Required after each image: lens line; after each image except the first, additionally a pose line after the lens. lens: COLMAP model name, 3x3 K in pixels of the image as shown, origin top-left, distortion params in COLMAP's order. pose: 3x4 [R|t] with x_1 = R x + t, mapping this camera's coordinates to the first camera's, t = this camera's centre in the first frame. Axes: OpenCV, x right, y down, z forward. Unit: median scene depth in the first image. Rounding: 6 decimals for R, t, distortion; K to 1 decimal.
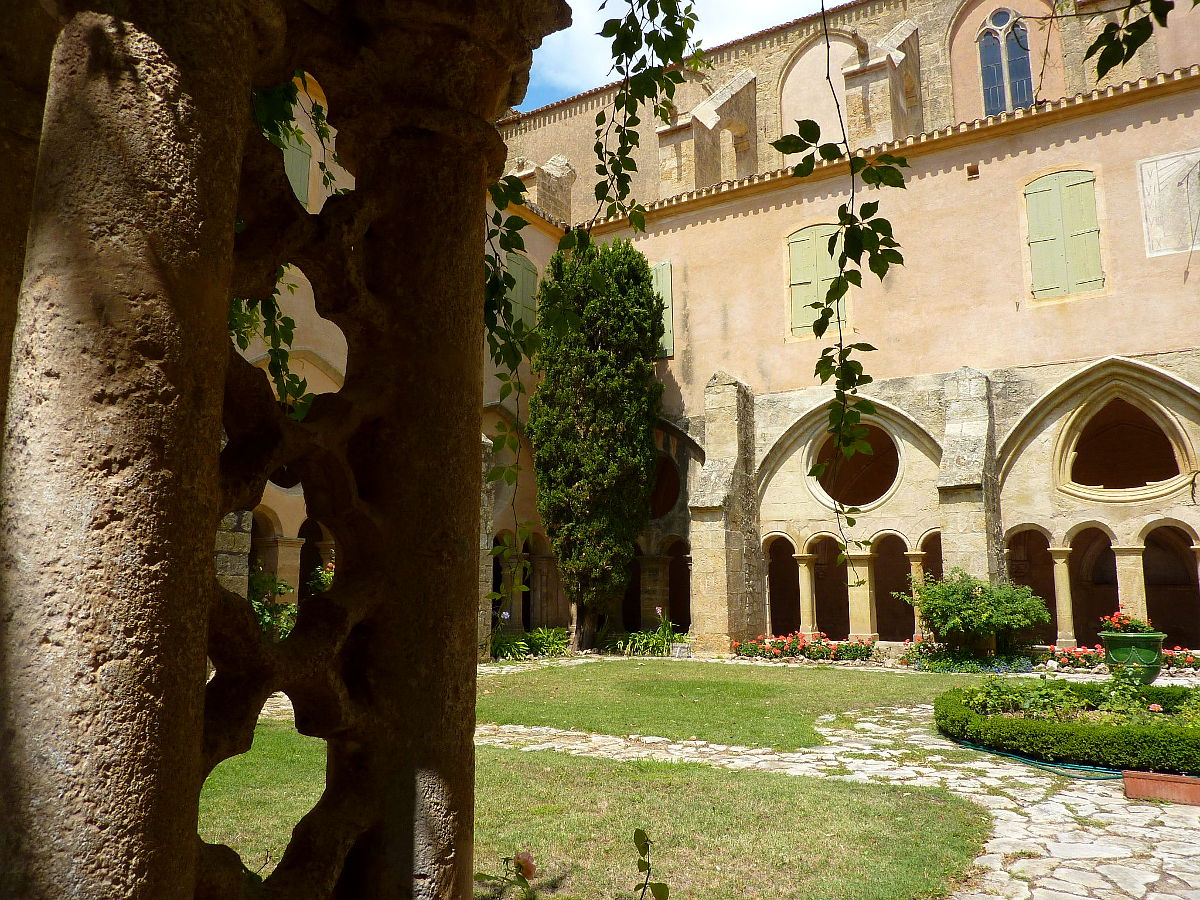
lens RADIAL K [[865.7, 0, 600.0], [0, 865.7, 450.0], [0, 0, 1]] dist [-0.067030, 0.002880]
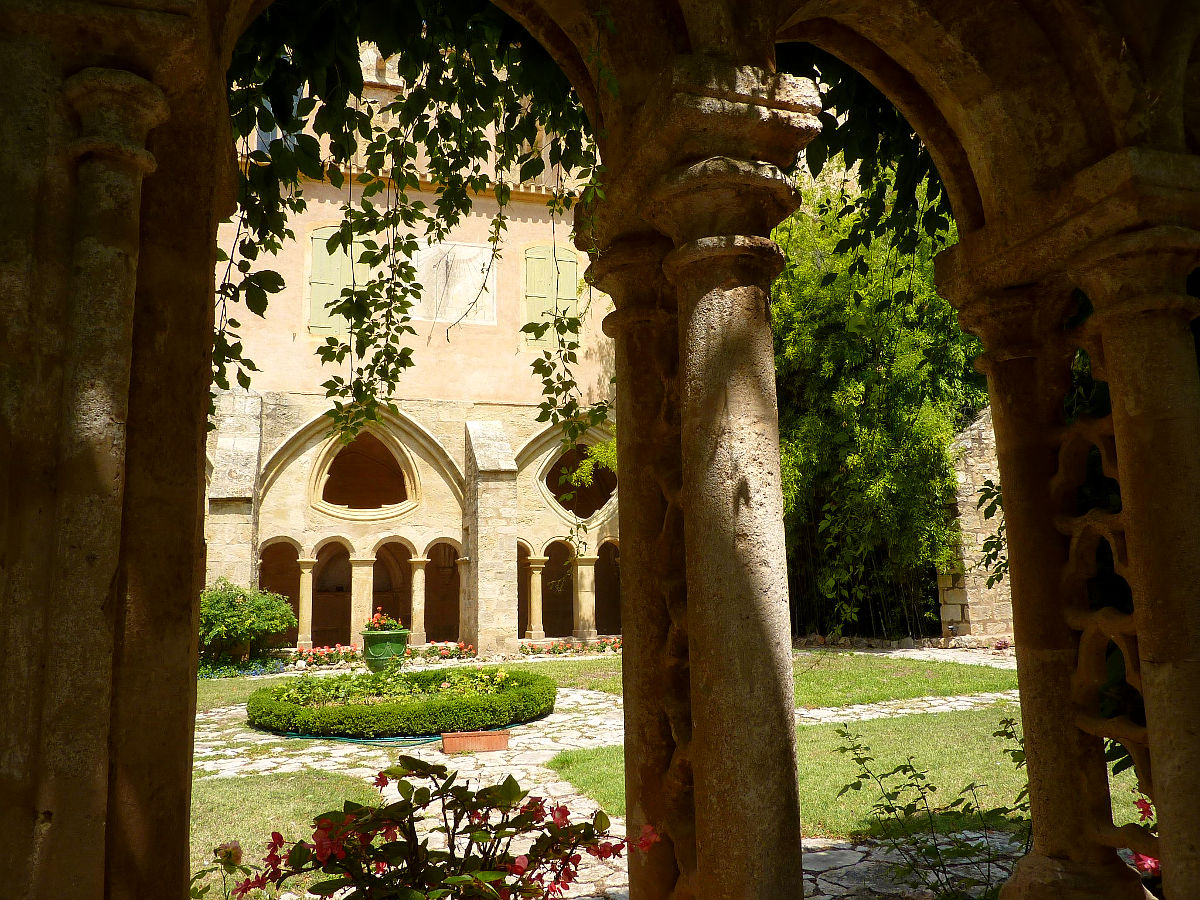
lens RADIAL K [[865.7, 0, 600.0], [0, 865.7, 450.0], [0, 0, 1]] dist [-0.067030, 0.002880]
pose [[0.617629, 0.099829, 0.780108, -0.117352], [-0.089607, 0.994384, -0.056305, 0.002055], [-0.781348, -0.035127, 0.623106, 0.003858]]
